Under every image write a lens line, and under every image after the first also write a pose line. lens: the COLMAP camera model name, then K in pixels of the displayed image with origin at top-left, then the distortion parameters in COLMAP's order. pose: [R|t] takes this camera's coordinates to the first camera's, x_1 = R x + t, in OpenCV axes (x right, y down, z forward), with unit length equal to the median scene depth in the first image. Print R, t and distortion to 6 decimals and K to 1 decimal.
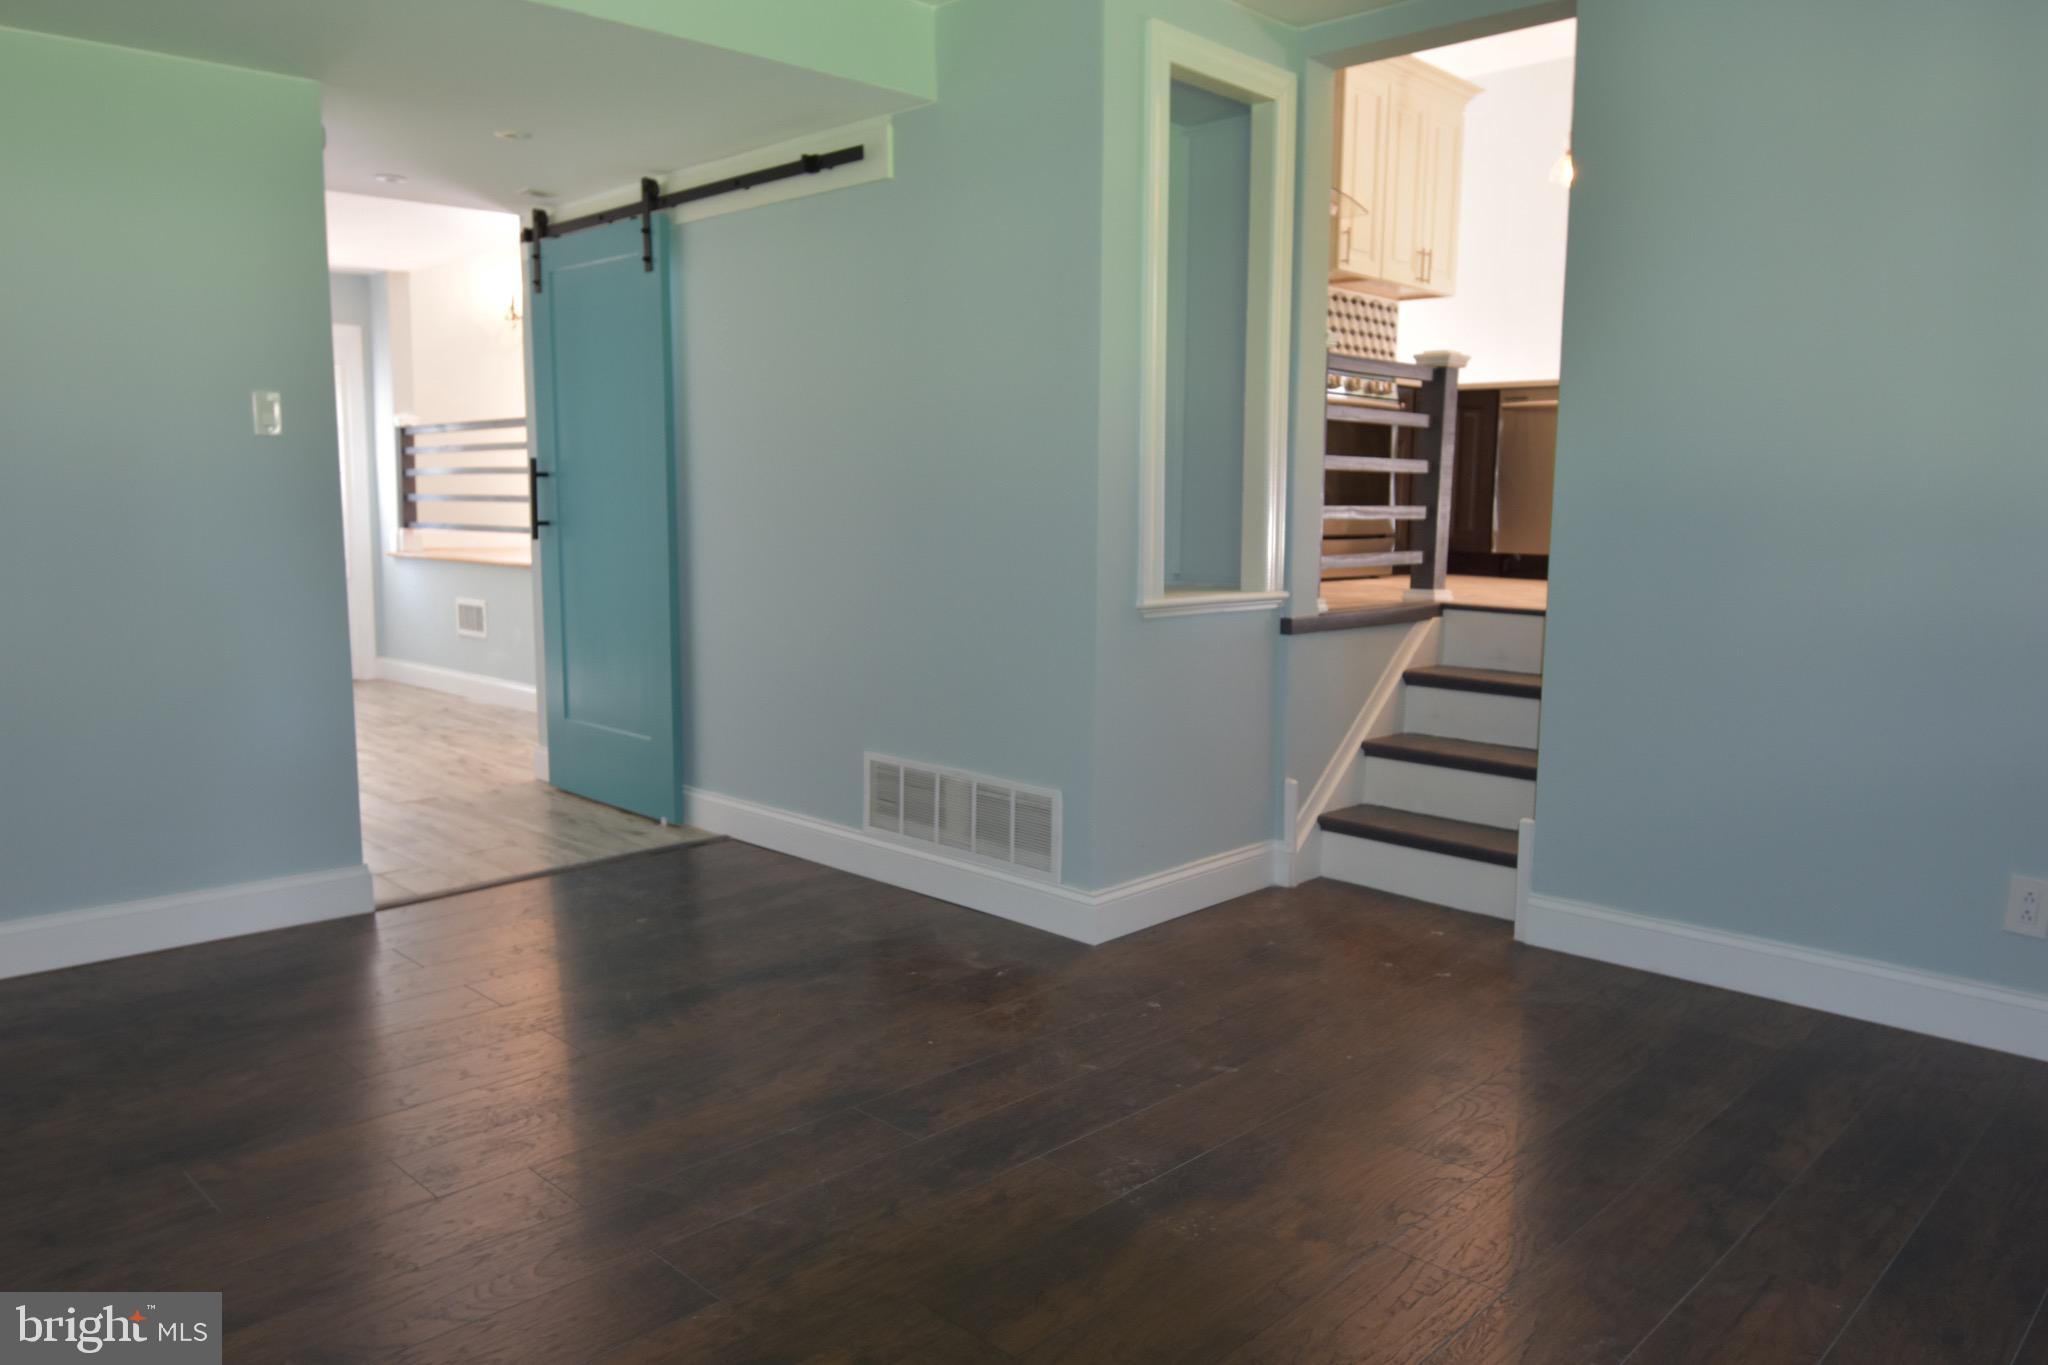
lens RADIAL K [[1438.2, 0, 1023.2], [0, 1438.2, 681.7], [0, 0, 1]] dist [0.006859, -0.044881]
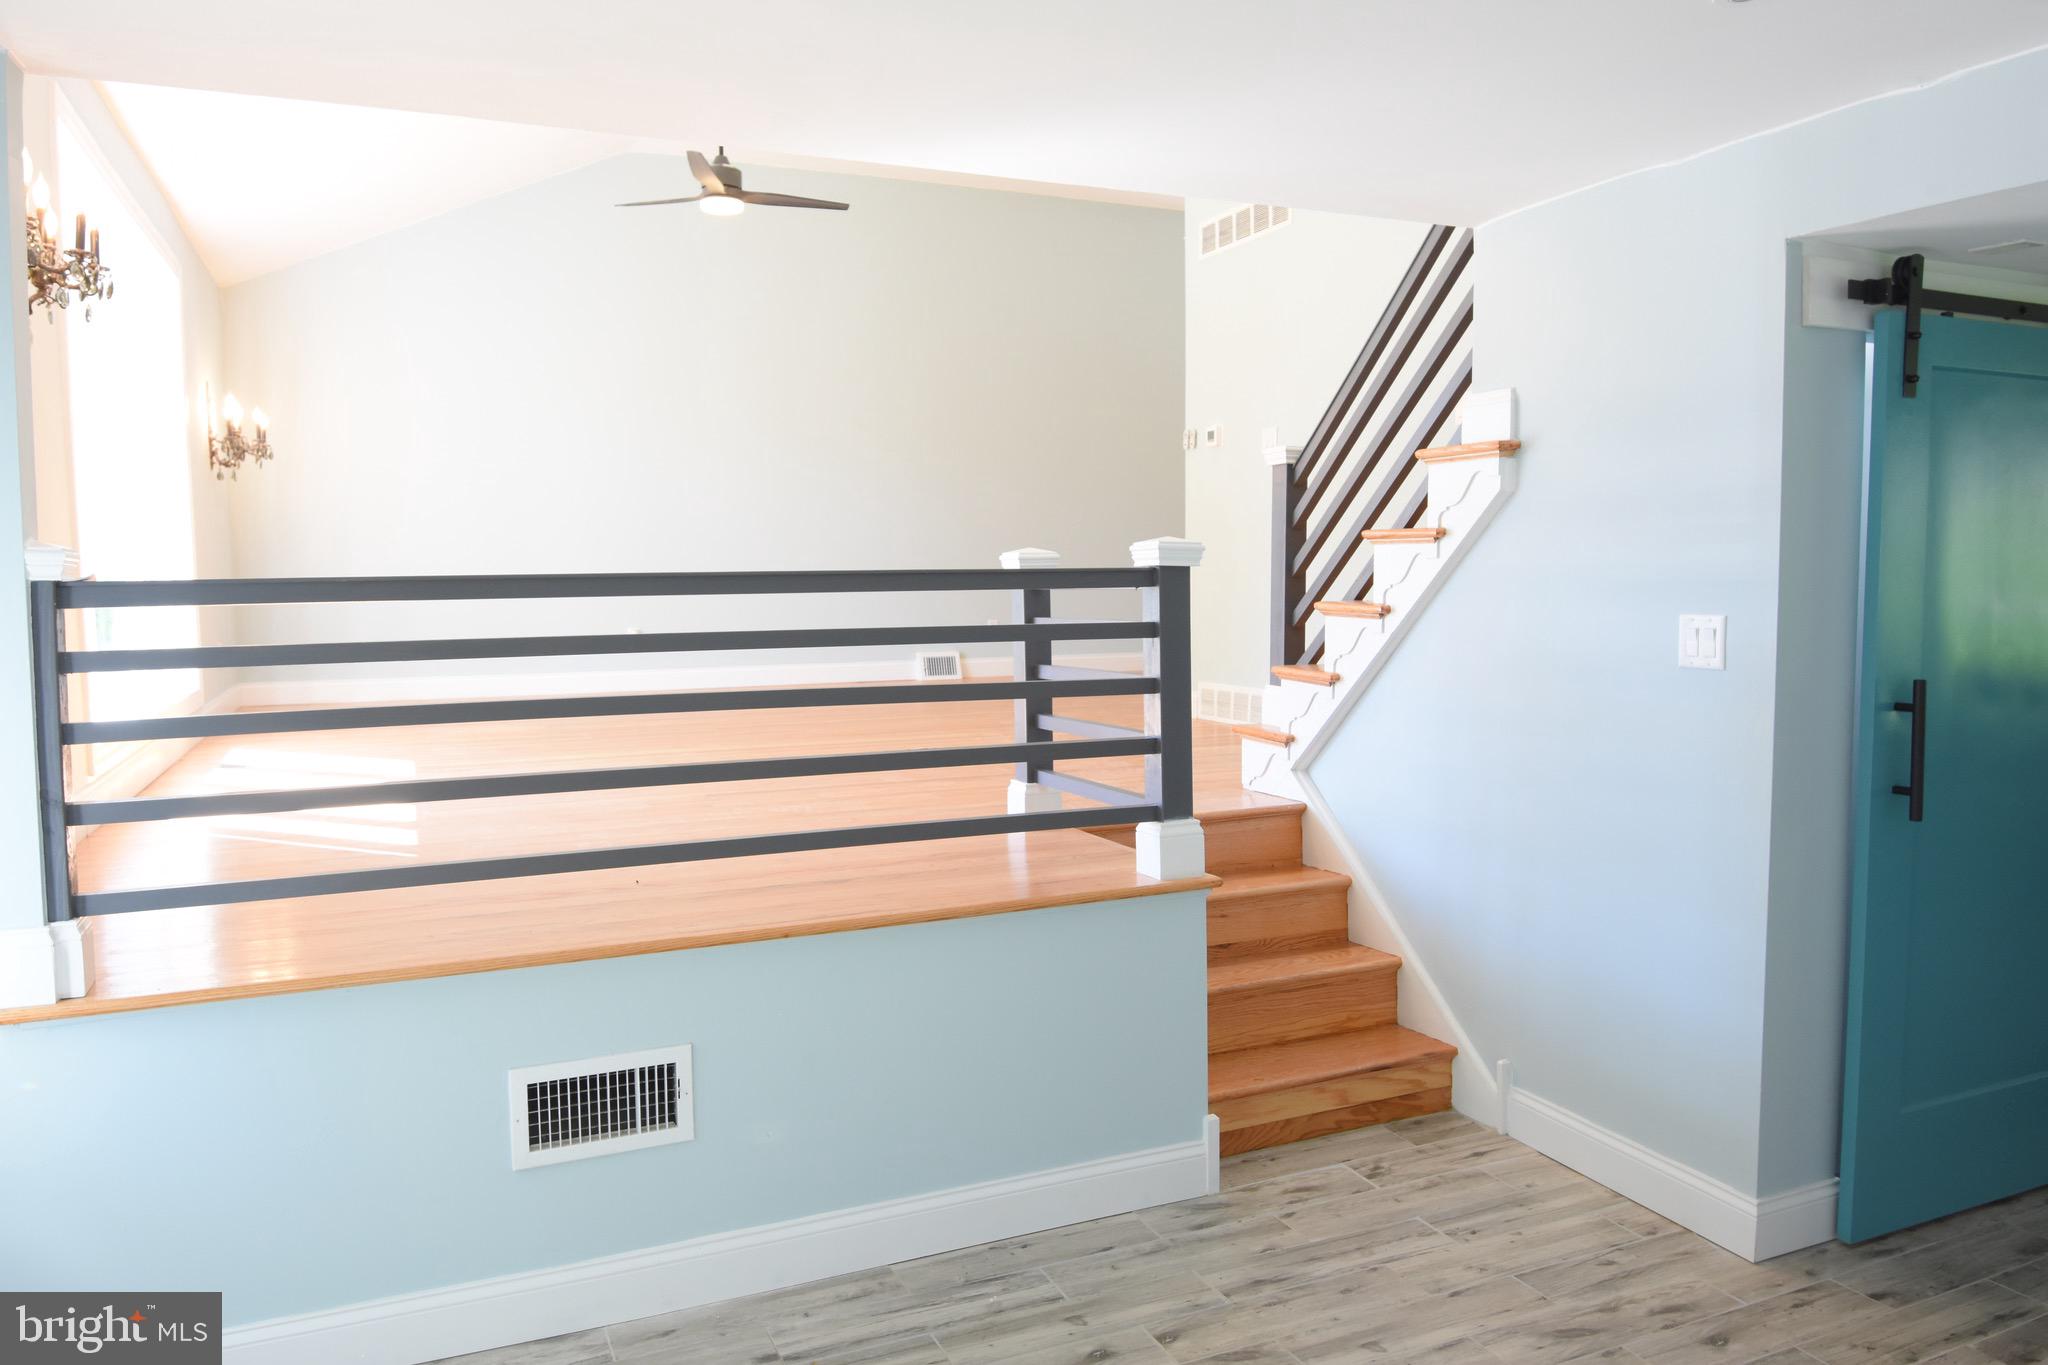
lens RADIAL K [[1438.2, 0, 1023.2], [0, 1438.2, 681.8], [0, 0, 1]] dist [0.006859, -0.044881]
pose [[0.391076, -0.074421, 0.917345, -0.685996], [0.145020, 0.989257, 0.018431, -0.147057], [-0.908861, 0.125826, 0.397667, 0.745463]]
